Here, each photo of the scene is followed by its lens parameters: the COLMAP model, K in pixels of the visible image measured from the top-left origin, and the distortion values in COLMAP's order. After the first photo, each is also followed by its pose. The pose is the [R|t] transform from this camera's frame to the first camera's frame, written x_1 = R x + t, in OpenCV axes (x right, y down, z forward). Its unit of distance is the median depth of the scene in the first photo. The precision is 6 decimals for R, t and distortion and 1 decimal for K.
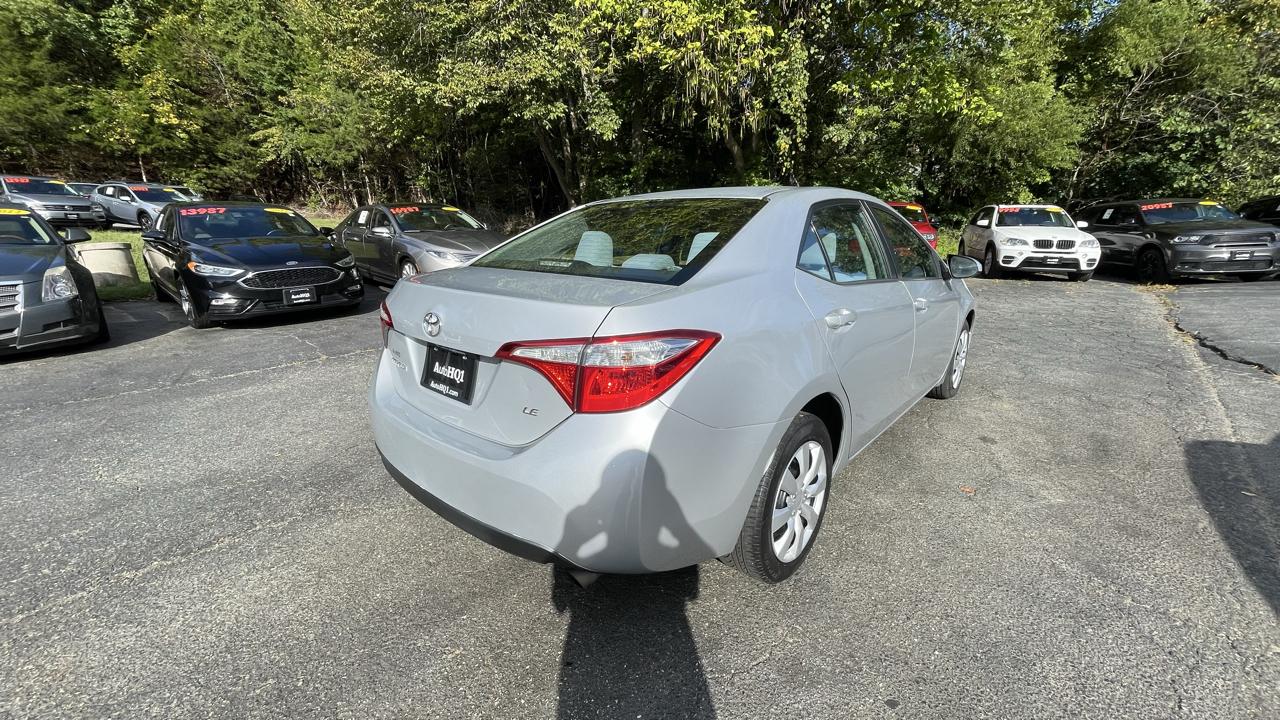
lens RADIAL K [[506.6, 0, 644.1], [0, 506.6, 365.0], [0, 0, 1]] dist [-0.003624, -0.000614]
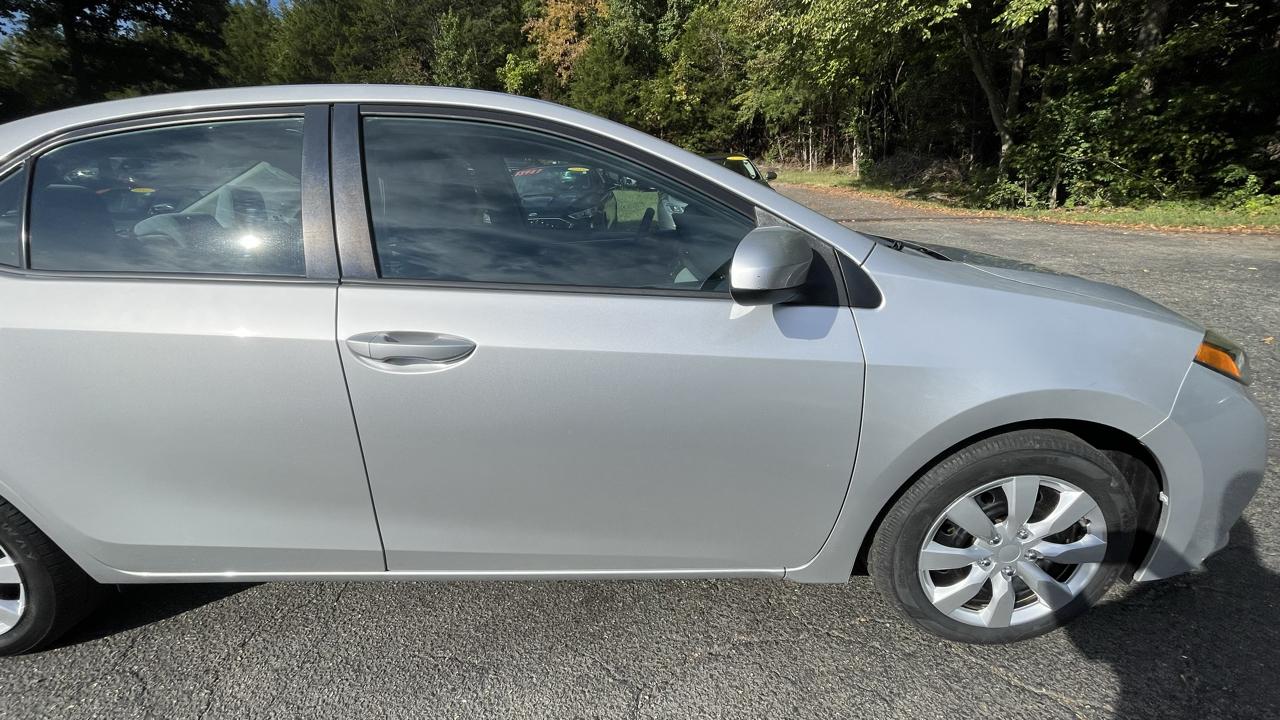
lens RADIAL K [[515.2, 0, 639.7], [0, 515.2, 358.3], [0, 0, 1]] dist [-0.000974, -0.000339]
pose [[0.640880, 0.225814, -0.733676, 0.091569], [-0.172989, 0.973654, 0.148566, -0.019982], [0.747895, 0.031705, 0.663059, 0.082009]]
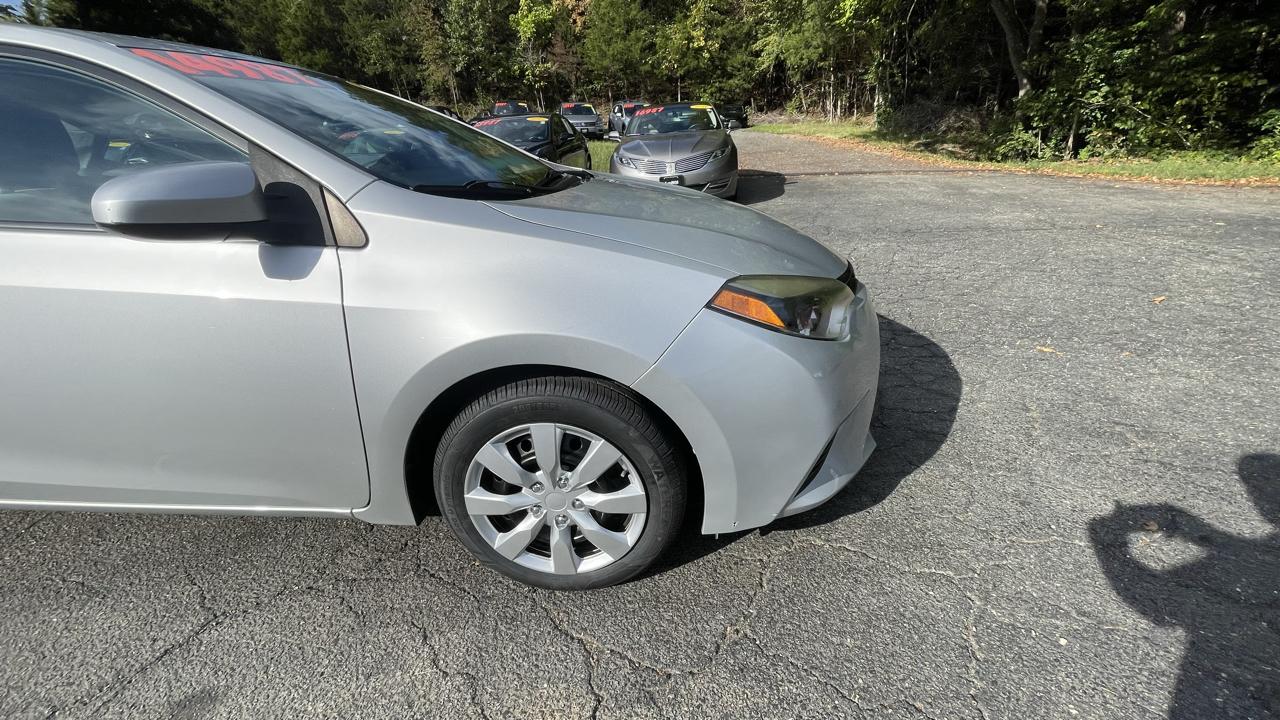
lens RADIAL K [[515.2, 0, 639.7], [0, 515.2, 358.3], [0, 0, 1]] dist [-0.000974, -0.000339]
pose [[0.596619, 0.292107, -0.747475, 0.116803], [-0.176268, 0.956358, 0.233043, -0.025732], [0.782927, -0.007282, 0.622071, 0.114376]]
